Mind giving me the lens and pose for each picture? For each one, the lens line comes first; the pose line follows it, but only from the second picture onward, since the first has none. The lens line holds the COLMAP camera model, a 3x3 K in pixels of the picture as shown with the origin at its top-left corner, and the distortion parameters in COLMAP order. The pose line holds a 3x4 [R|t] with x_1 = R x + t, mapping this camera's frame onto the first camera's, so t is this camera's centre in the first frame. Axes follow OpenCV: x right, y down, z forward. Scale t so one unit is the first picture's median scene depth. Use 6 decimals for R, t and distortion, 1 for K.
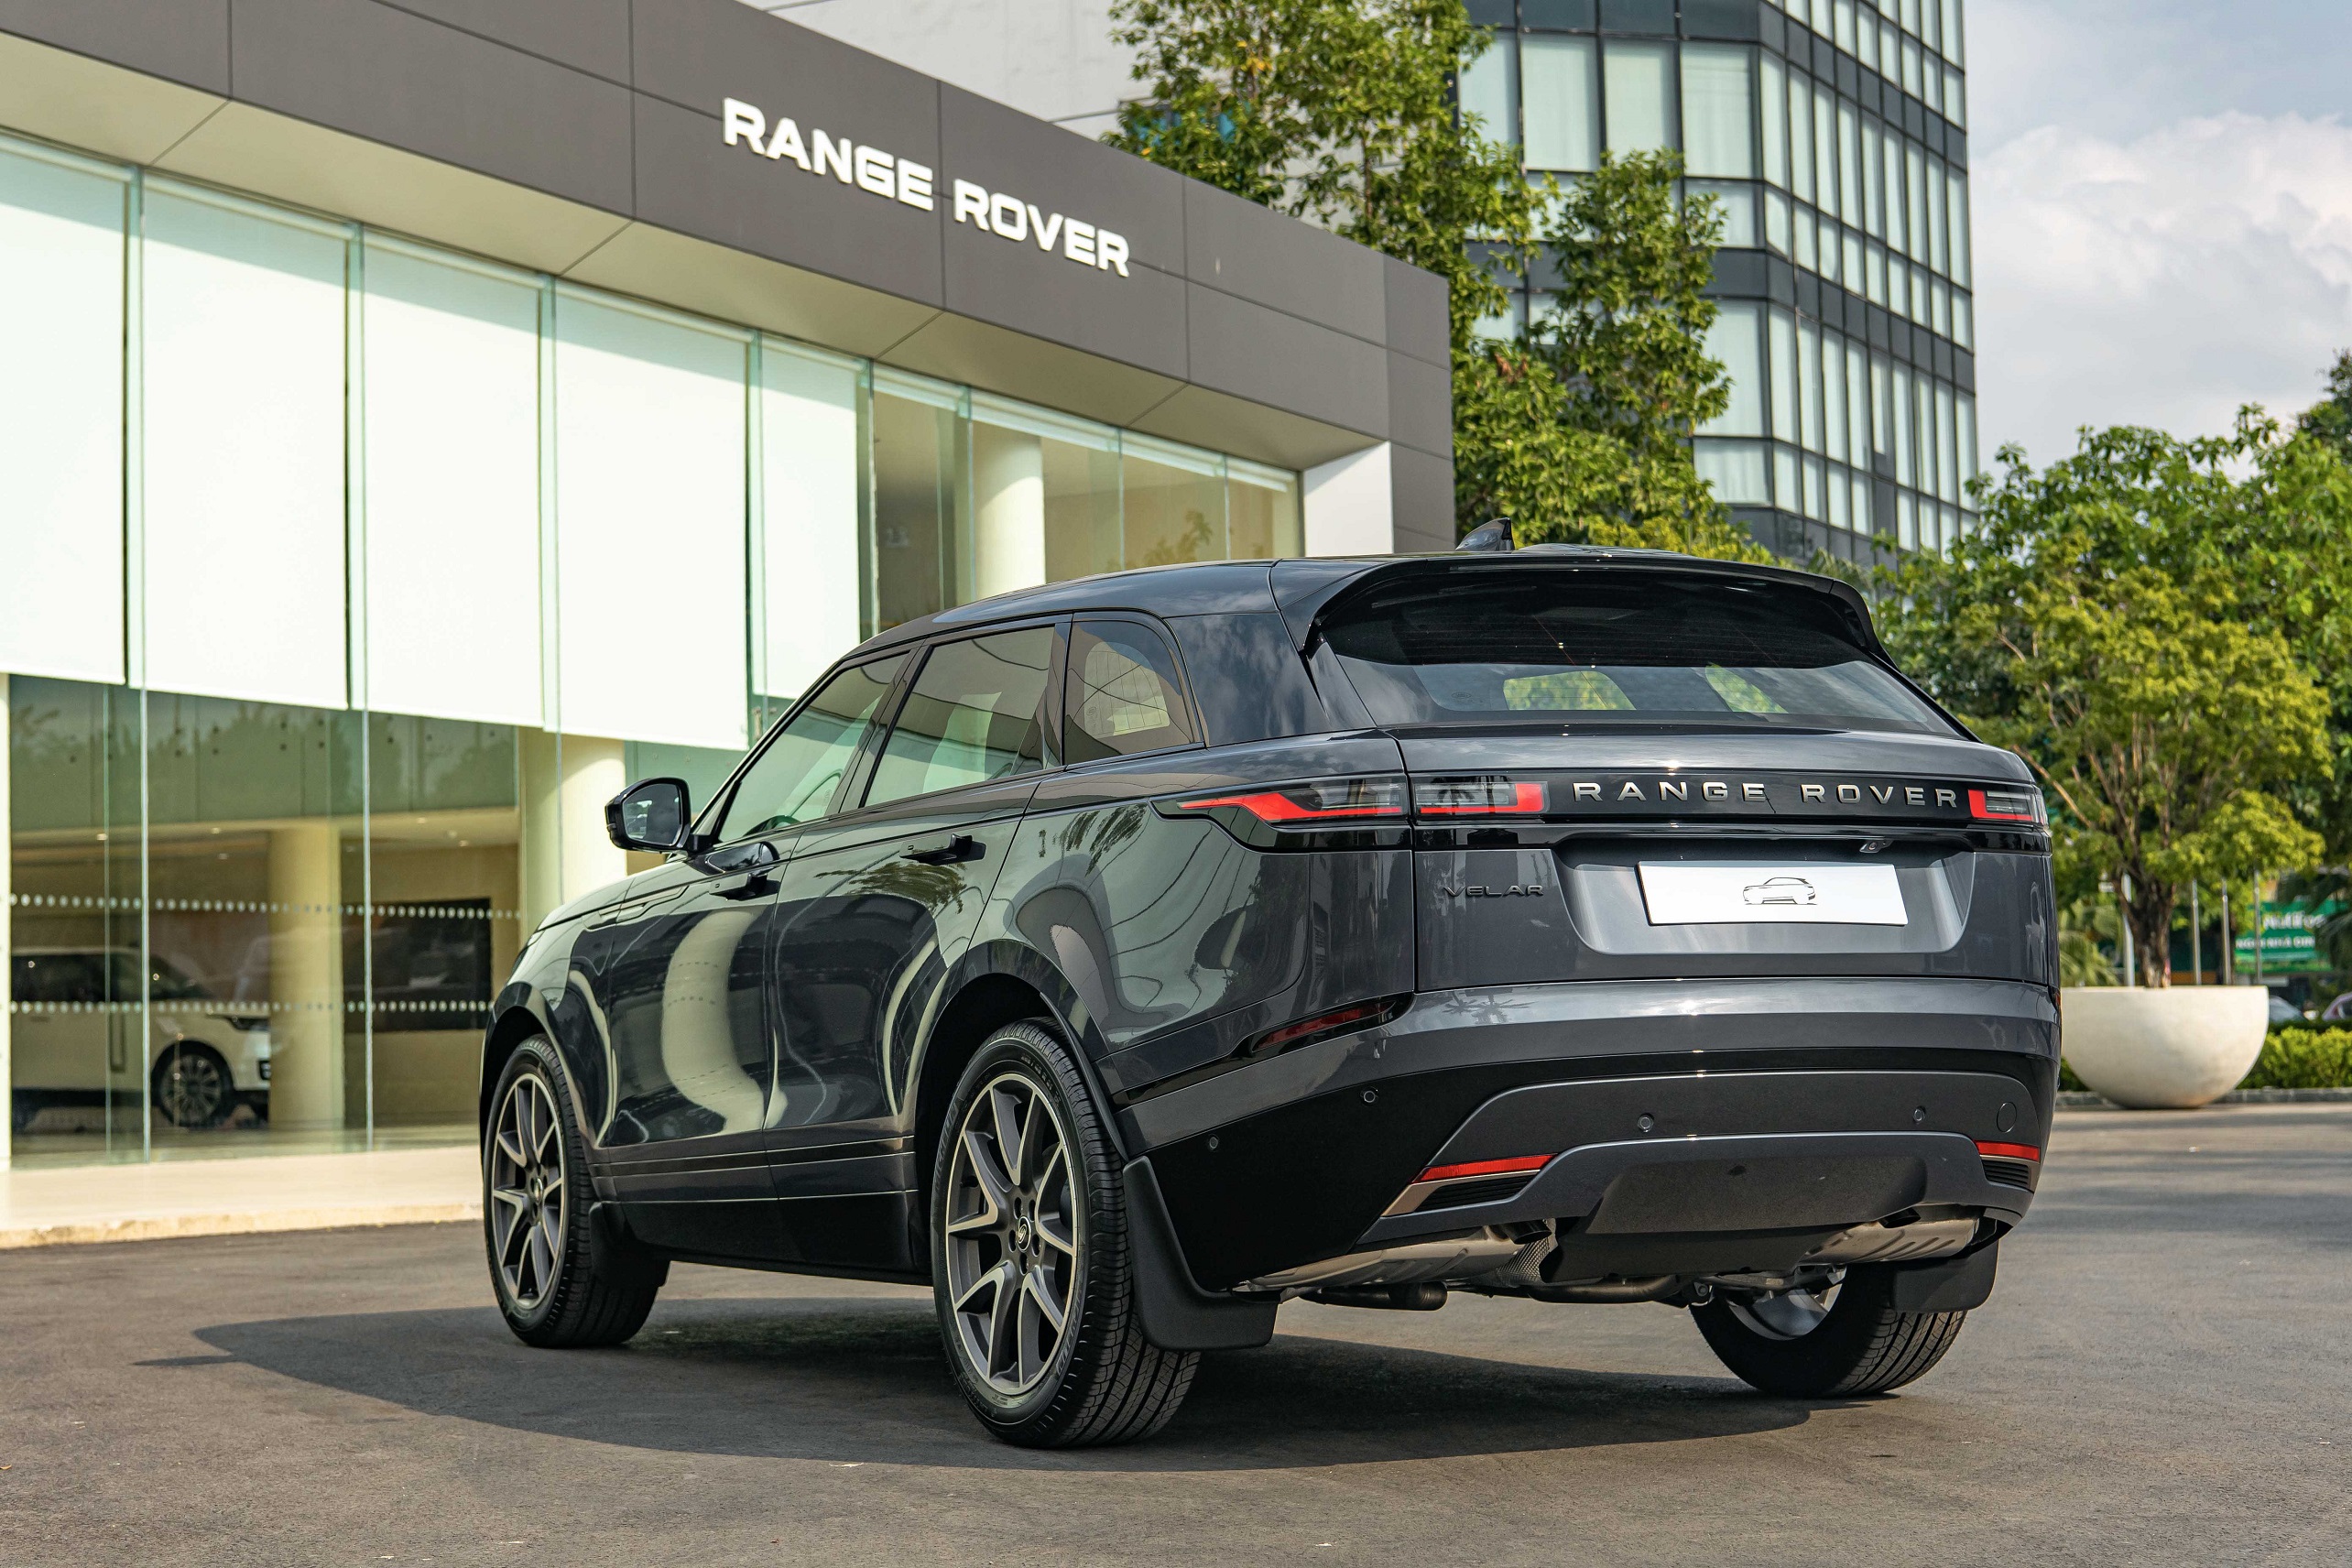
lens RADIAL K [[3868.6, 0, 1176.7], [0, 3868.6, 794.7], [0, 0, 1]] dist [-0.010075, 0.000000]
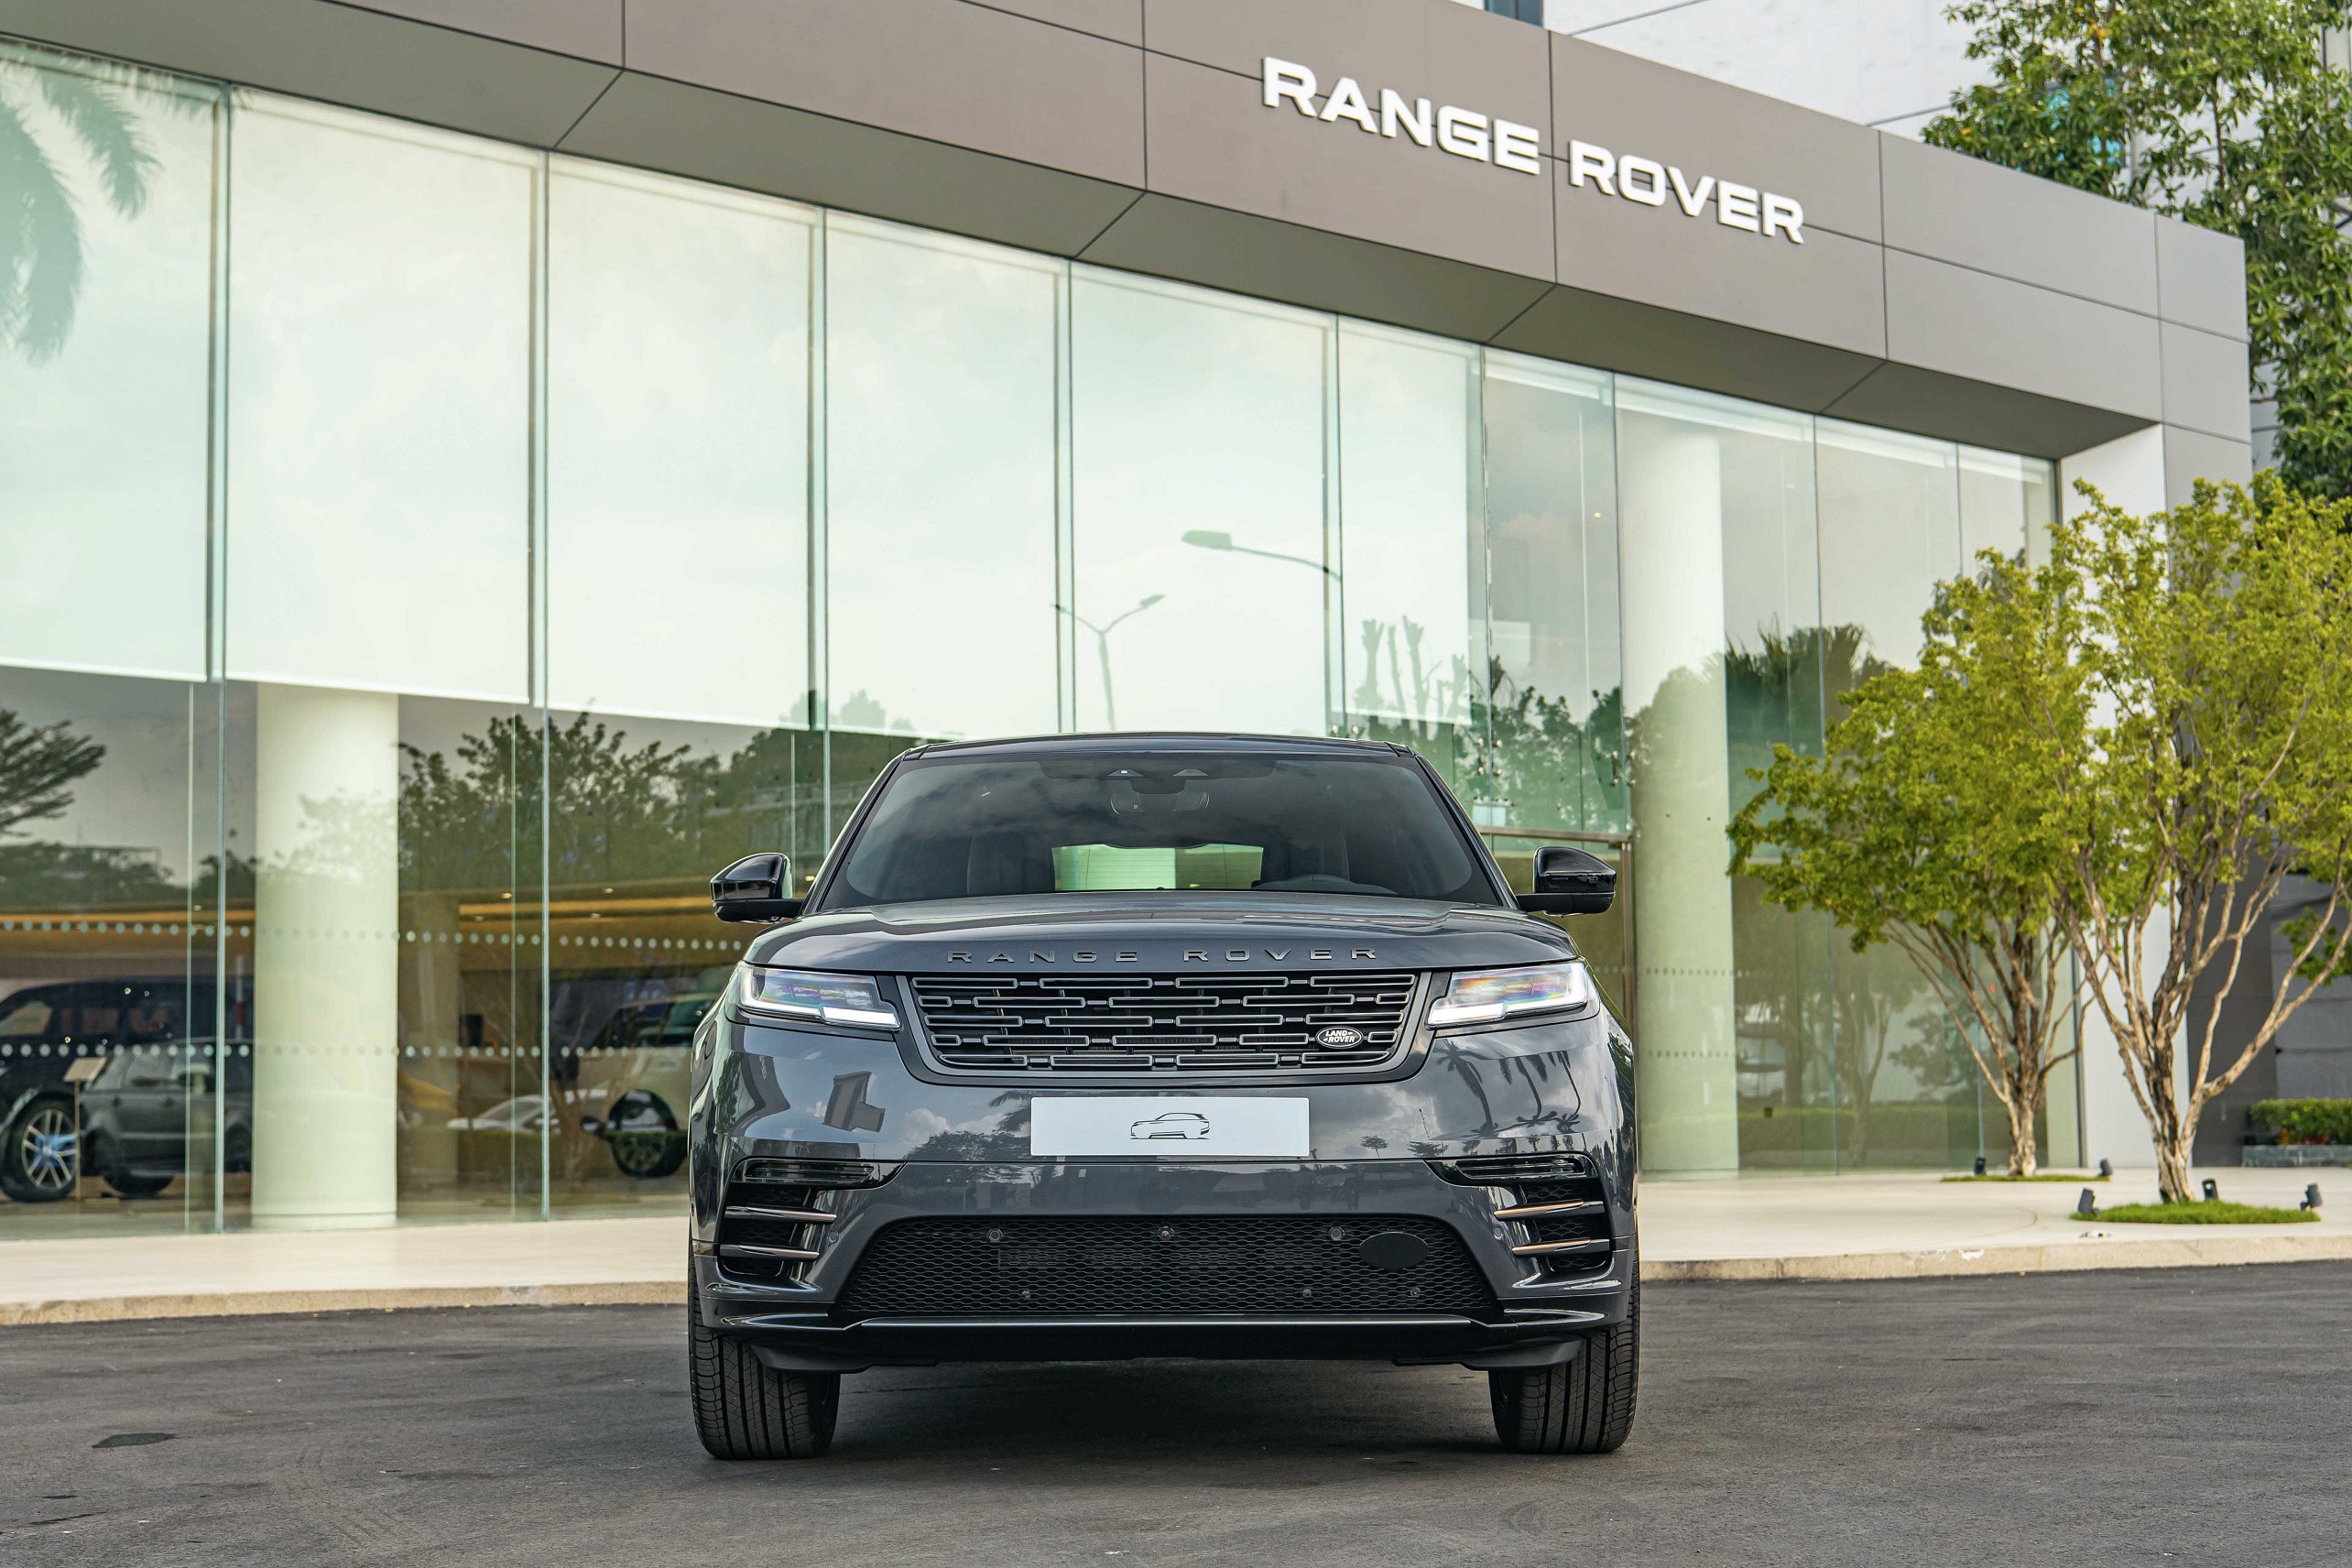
lens RADIAL K [[3796.4, 0, 1175.2], [0, 3796.4, 768.1], [0, 0, 1]] dist [0.011863, 0.000000]
pose [[0.959901, -0.015194, -0.279926, 0.098787], [0.009361, 0.999711, -0.022163, 0.006294], [0.280182, 0.018654, 0.959766, 0.124480]]
